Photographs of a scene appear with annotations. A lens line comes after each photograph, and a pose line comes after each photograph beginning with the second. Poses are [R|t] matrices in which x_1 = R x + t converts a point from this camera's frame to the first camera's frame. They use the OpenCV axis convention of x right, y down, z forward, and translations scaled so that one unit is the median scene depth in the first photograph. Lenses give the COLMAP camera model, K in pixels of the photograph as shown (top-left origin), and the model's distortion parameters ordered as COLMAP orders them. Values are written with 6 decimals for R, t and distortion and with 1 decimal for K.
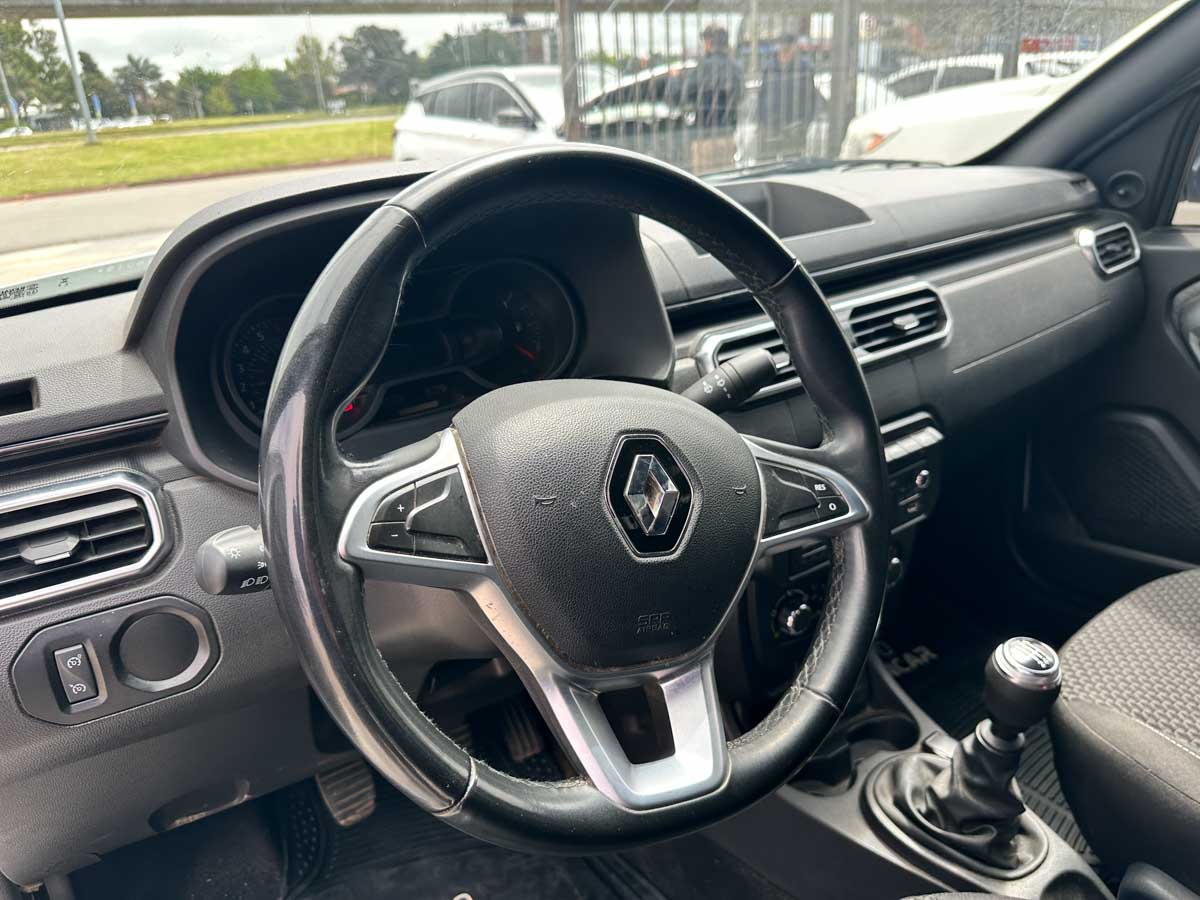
lens RADIAL K [[879.2, 0, 600.9], [0, 879.2, 446.0], [0, 0, 1]] dist [0.045277, -0.039813]
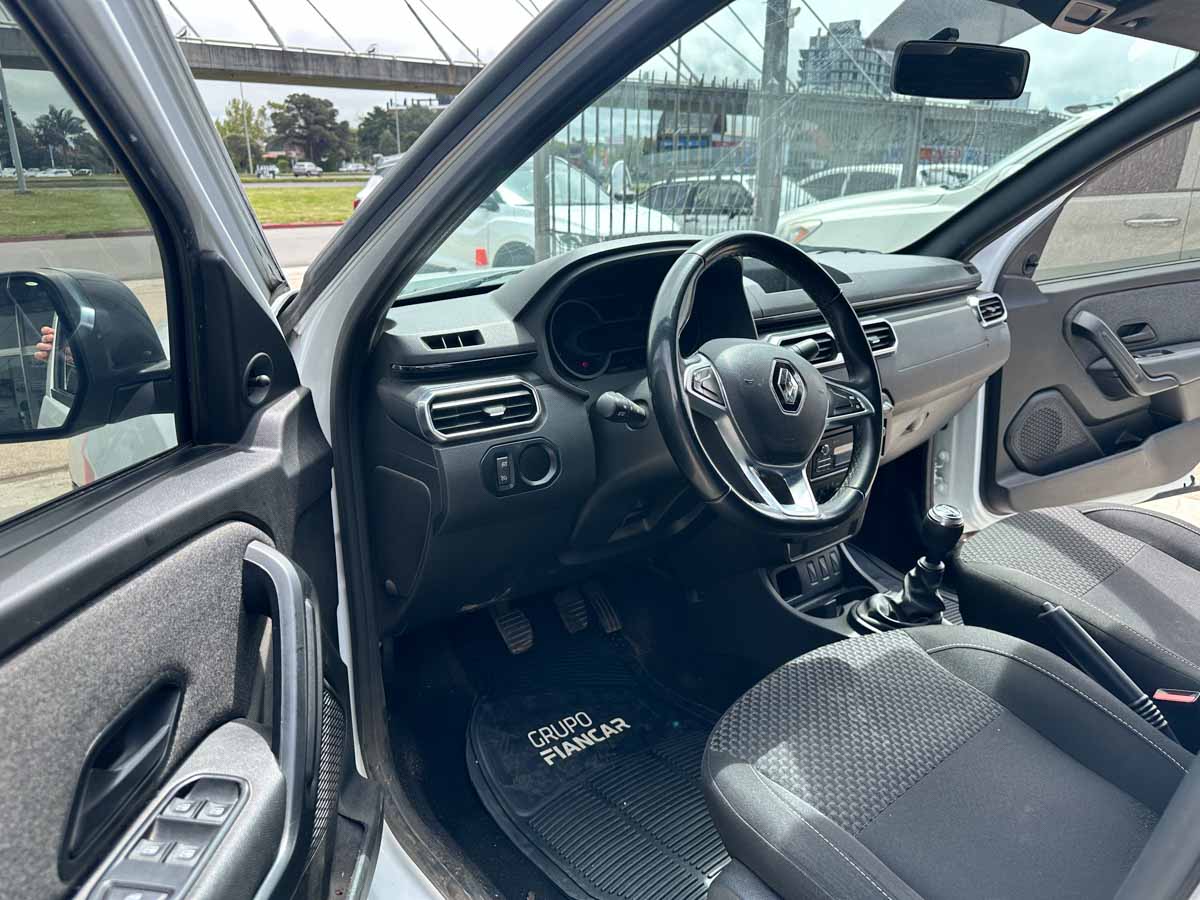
lens RADIAL K [[879.2, 0, 599.3], [0, 879.2, 449.9], [0, 0, 1]] dist [0.045277, -0.039813]
pose [[0.994983, 0.029623, 0.095554, -0.387339], [-0.022172, 0.996698, -0.078111, 0.247610], [-0.097553, 0.075601, 0.992355, -0.715059]]
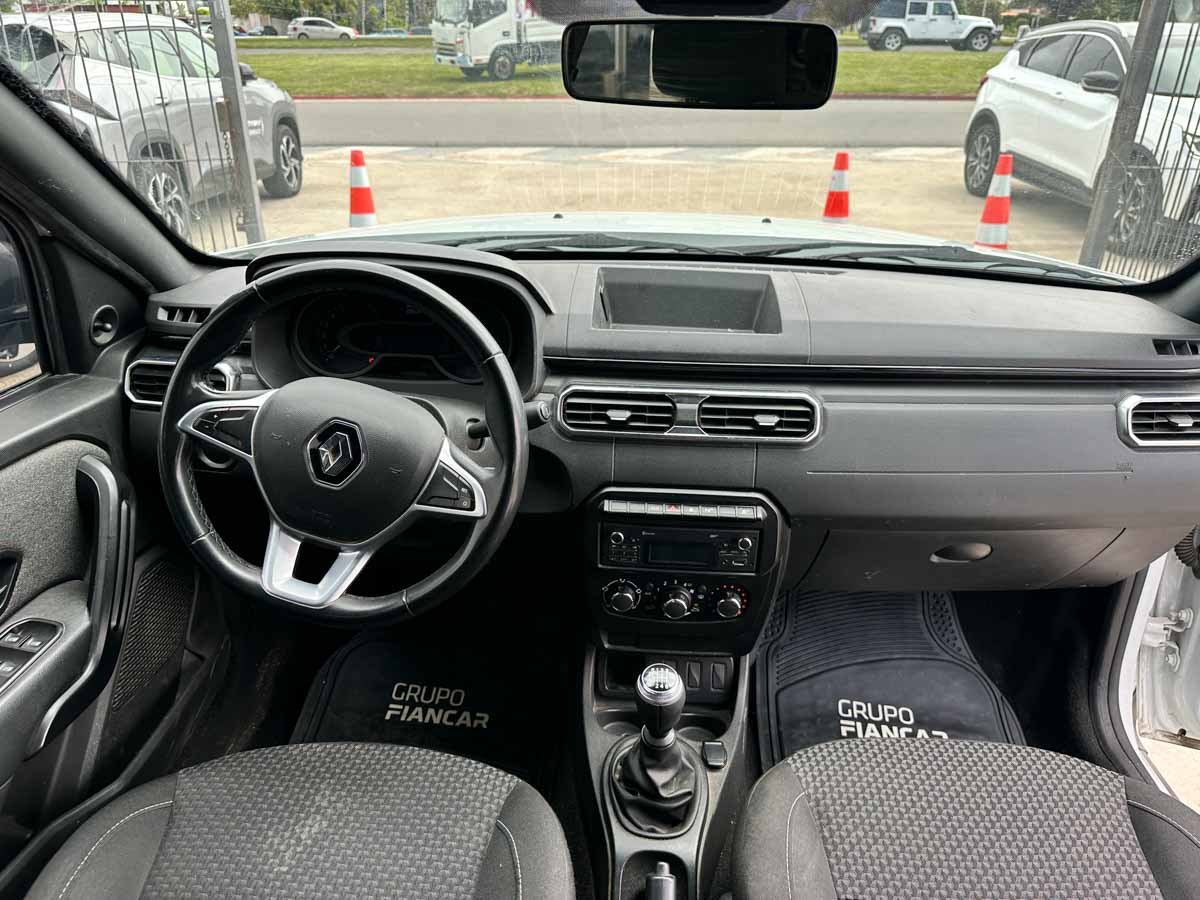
lens RADIAL K [[879.2, 0, 606.8], [0, 879.2, 447.5], [0, 0, 1]] dist [0.045277, -0.039813]
pose [[0.785585, 0.334556, -0.520507, 0.931457], [-0.290635, 0.942161, 0.166928, -0.276338], [0.546248, 0.020141, 0.837381, -0.177580]]
